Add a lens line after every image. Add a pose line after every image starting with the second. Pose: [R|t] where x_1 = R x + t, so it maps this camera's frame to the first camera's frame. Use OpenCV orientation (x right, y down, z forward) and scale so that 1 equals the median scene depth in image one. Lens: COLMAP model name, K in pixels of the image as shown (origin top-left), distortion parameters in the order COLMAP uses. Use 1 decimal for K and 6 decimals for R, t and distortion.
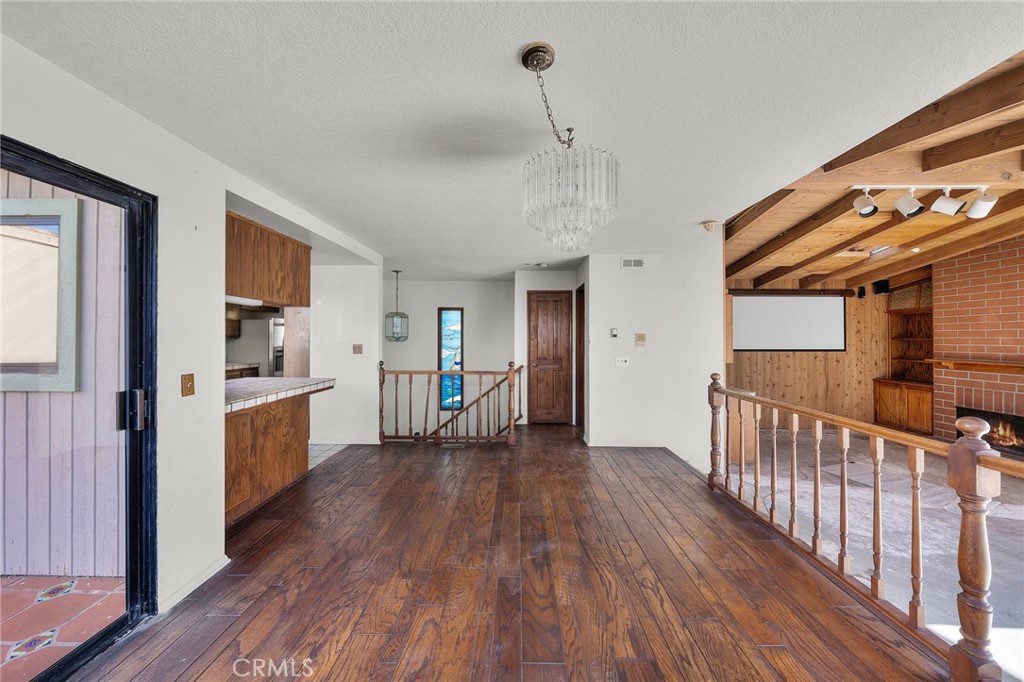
lens RADIAL K [[359.5, 0, 511.2], [0, 359.5, 331.7], [0, 0, 1]] dist [-0.000206, -0.000007]
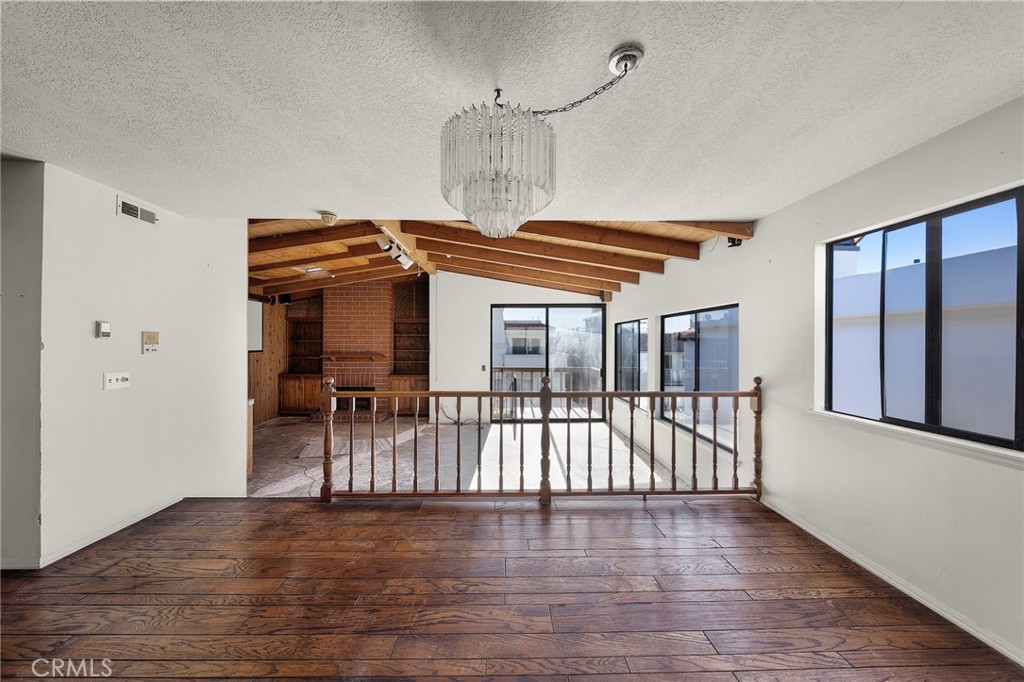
lens RADIAL K [[352.4, 0, 512.0], [0, 352.4, 341.0], [0, 0, 1]] dist [-0.001394, -0.000062]
pose [[-0.035297, -0.000470, 0.999377, -0.201565], [-0.021832, 0.999762, -0.000301, 0.005380], [-0.999138, -0.021829, -0.035299, 0.304345]]
